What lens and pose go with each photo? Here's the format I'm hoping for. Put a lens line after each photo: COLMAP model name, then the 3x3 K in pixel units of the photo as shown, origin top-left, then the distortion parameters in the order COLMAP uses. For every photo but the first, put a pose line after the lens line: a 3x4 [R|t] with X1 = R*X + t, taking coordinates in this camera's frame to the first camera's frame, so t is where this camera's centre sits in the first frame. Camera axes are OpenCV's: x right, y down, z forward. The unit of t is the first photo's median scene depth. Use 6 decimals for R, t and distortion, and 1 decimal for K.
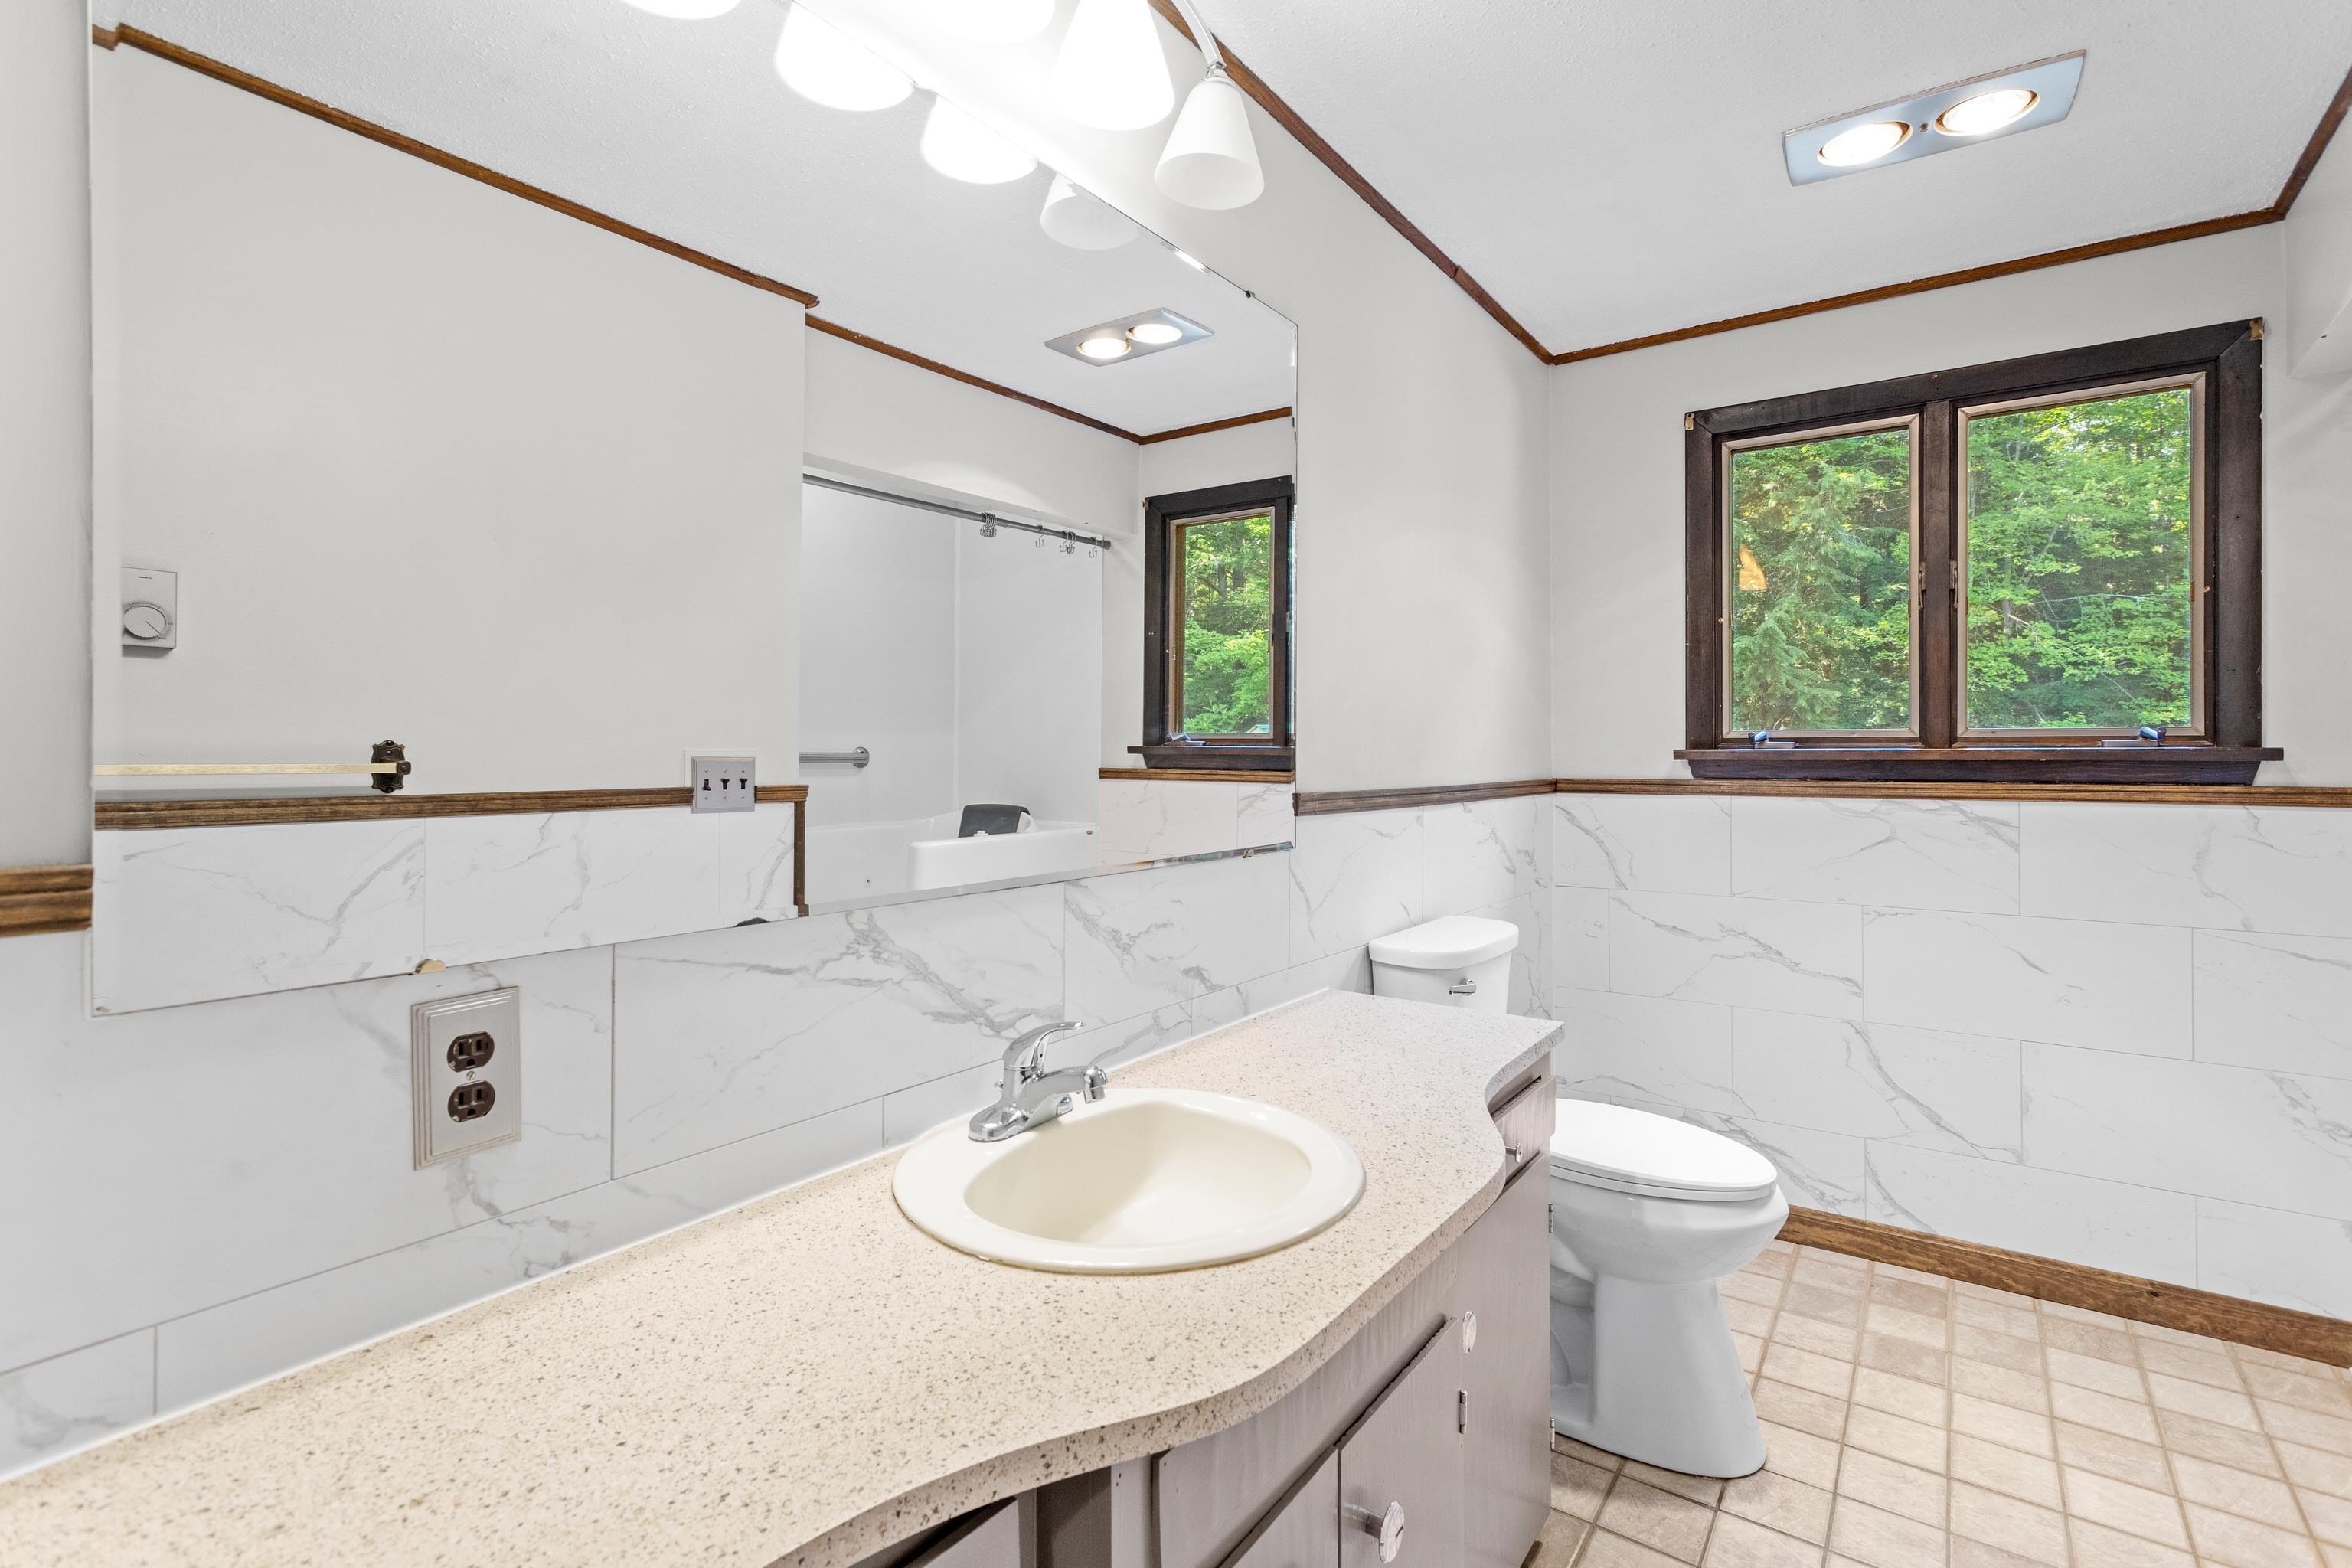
lens RADIAL K [[1147.2, 0, 1157.2], [0, 1147.2, 746.4], [0, 0, 1]] dist [0.006076, 0.001905]
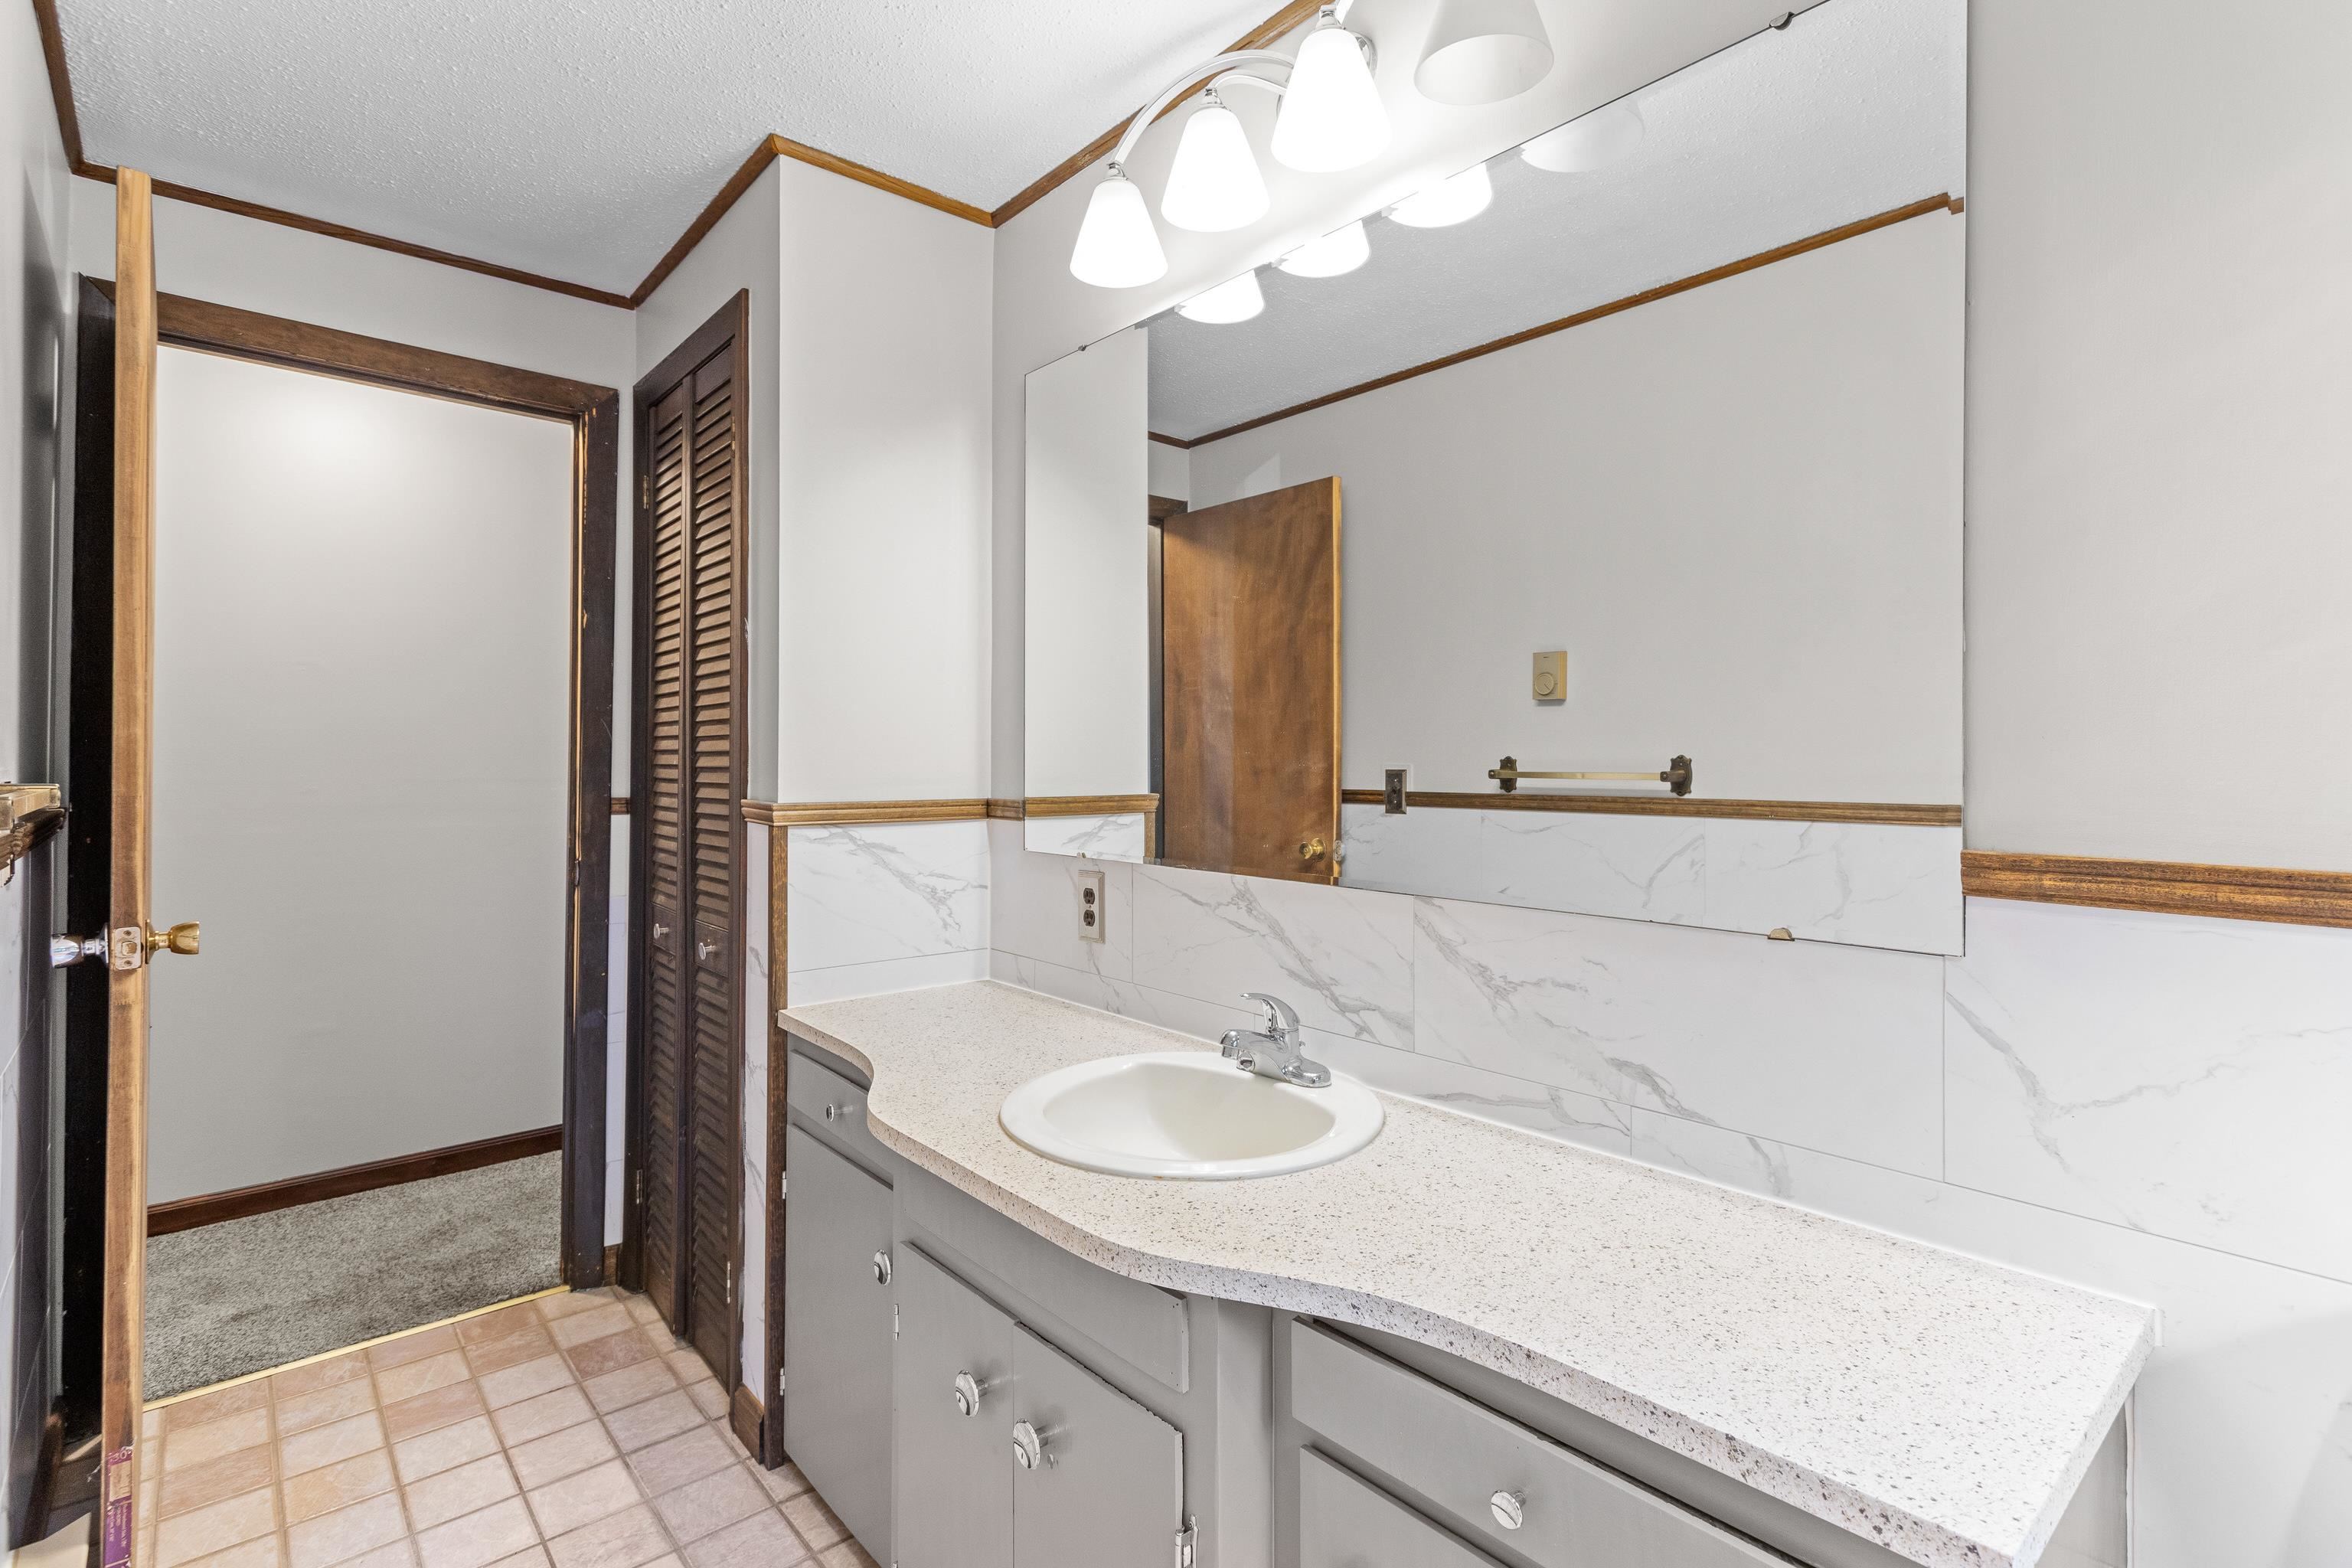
lens RADIAL K [[1145.2, 0, 1181.1], [0, 1145.2, 754.9], [0, 0, 1]] dist [-0.040896, 0.028342]
pose [[-0.249532, -0.004444, -0.968356, 0.722148], [0.003110, 0.999981, -0.005390, 0.000038], [0.968362, -0.004356, -0.249513, 0.814398]]
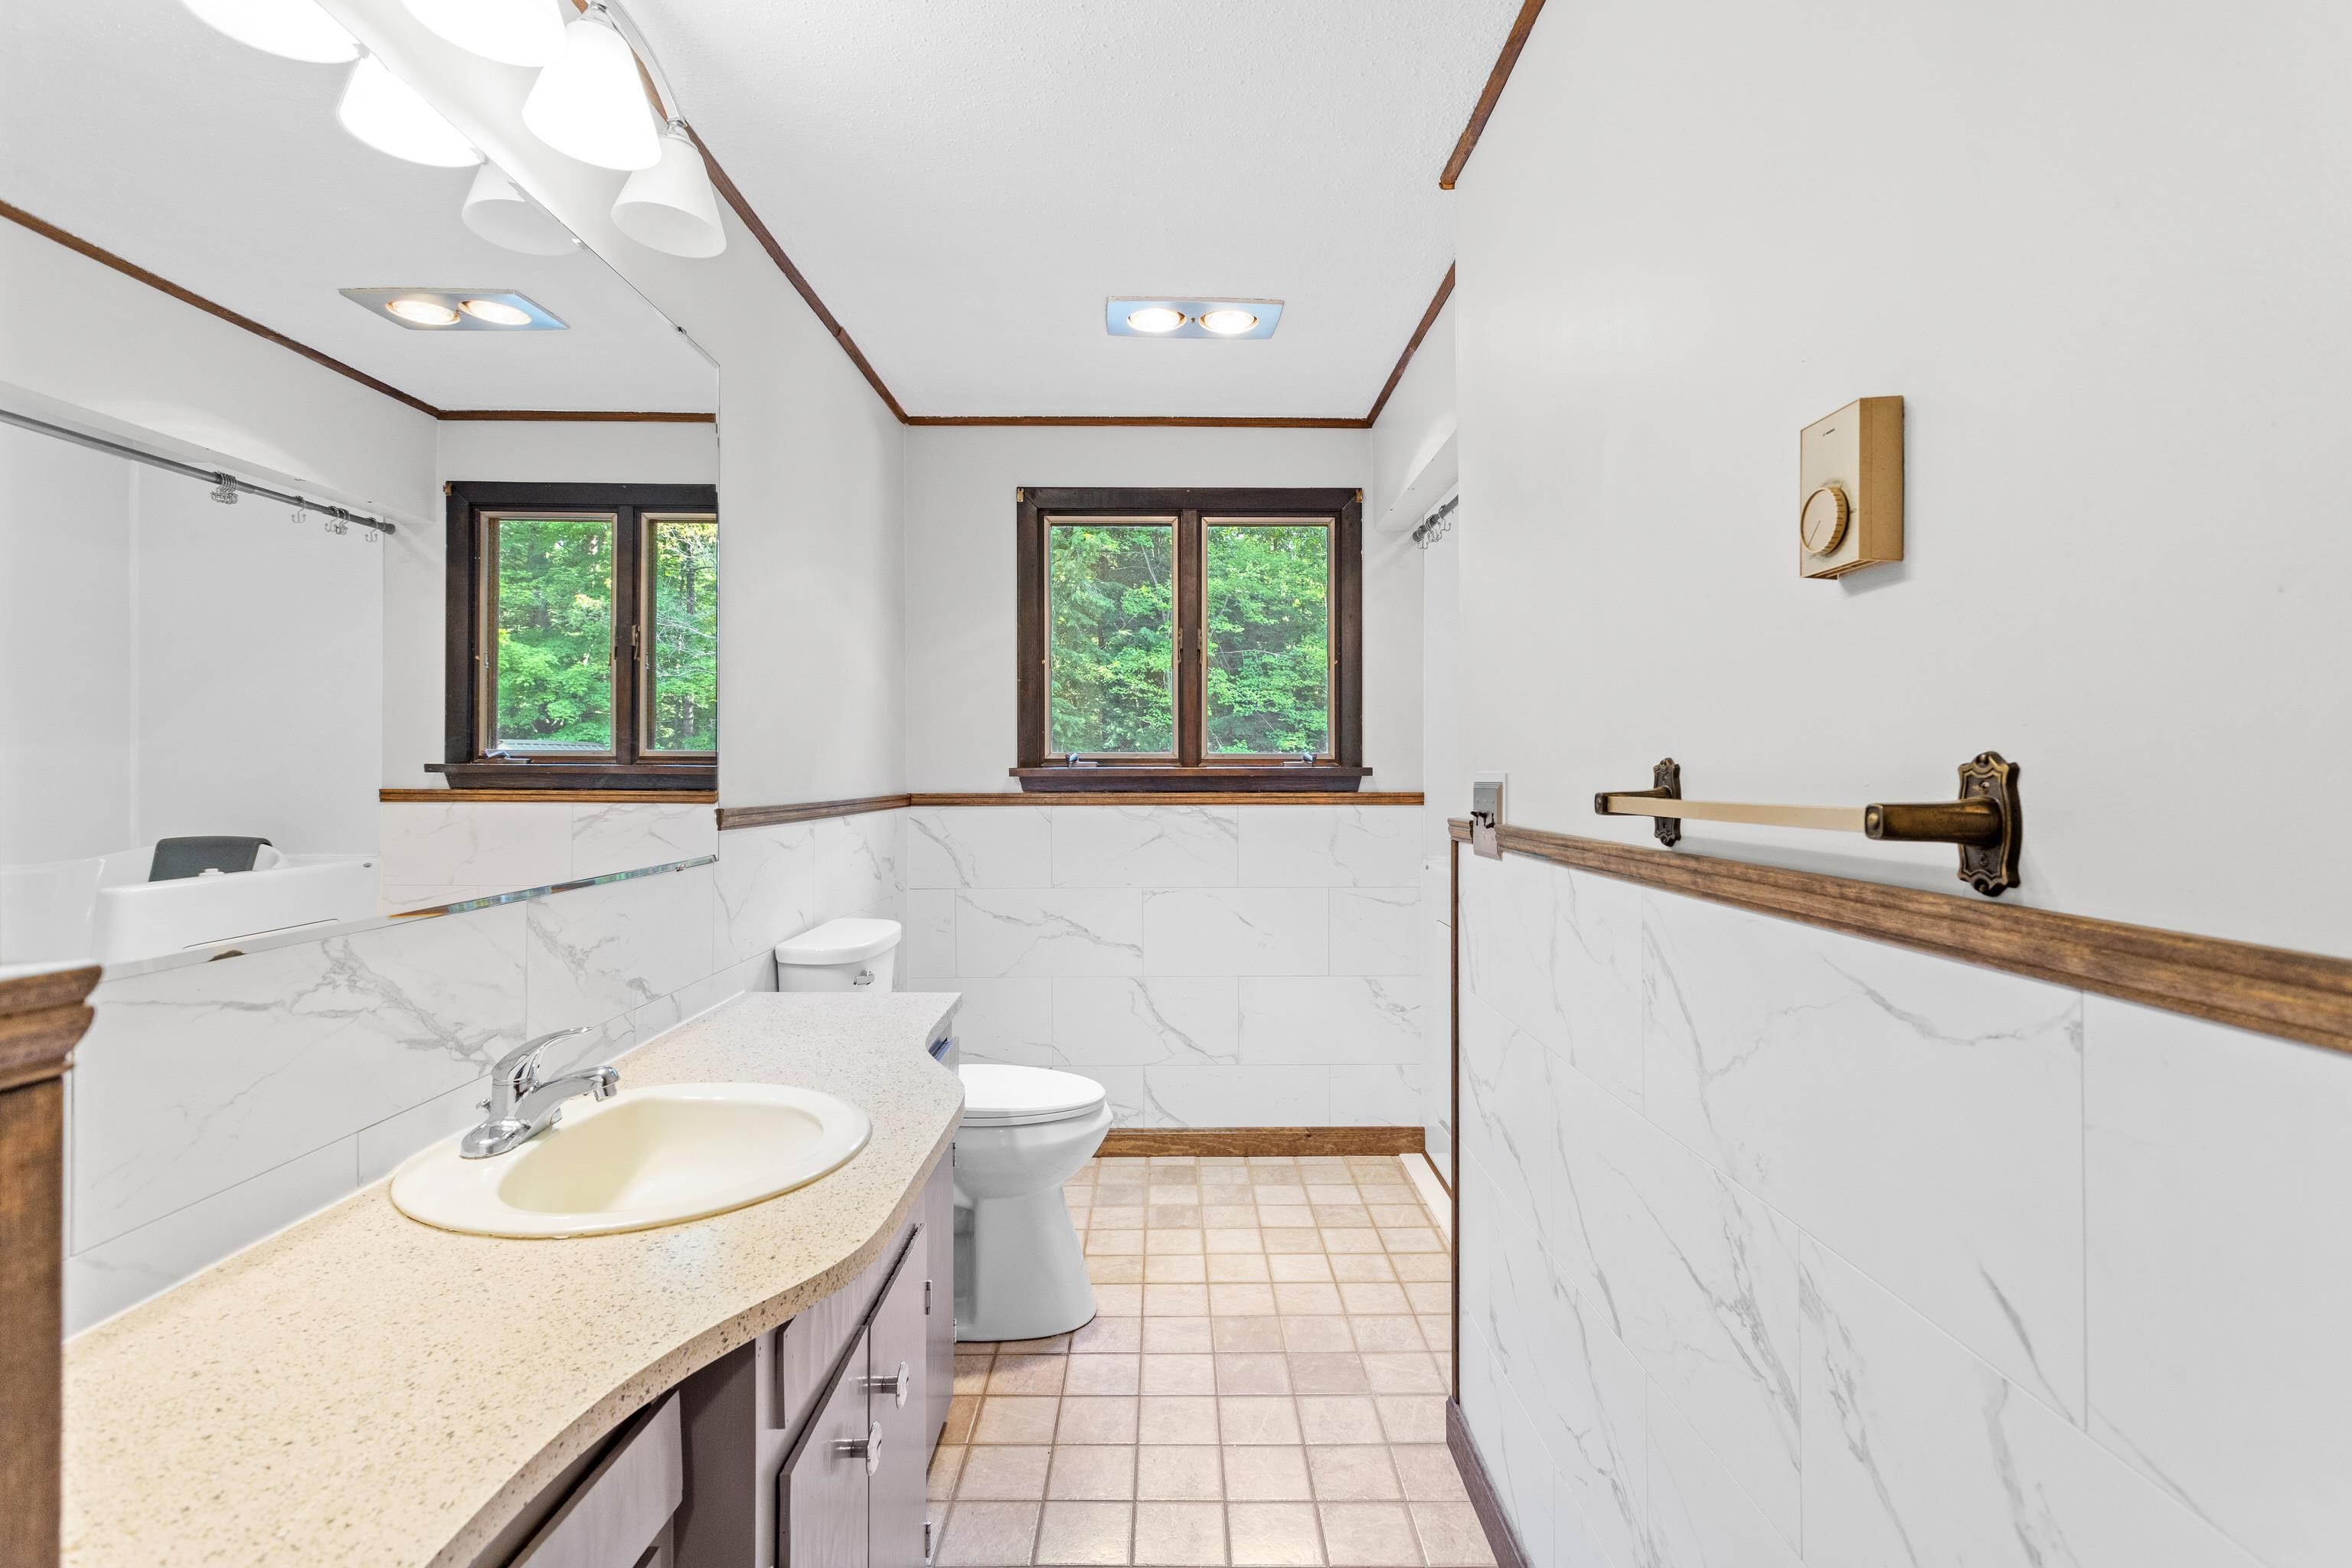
lens RADIAL K [[1143.4, 0, 1214.6], [0, 1143.4, 764.4], [0, 0, 1]] dist [0.001516, 0.000666]
pose [[0.793931, 0.002982, 0.608000, -0.163479], [-0.002789, 0.999995, -0.001263, -0.000132], [-0.608001, -0.000693, 0.793936, -0.117675]]
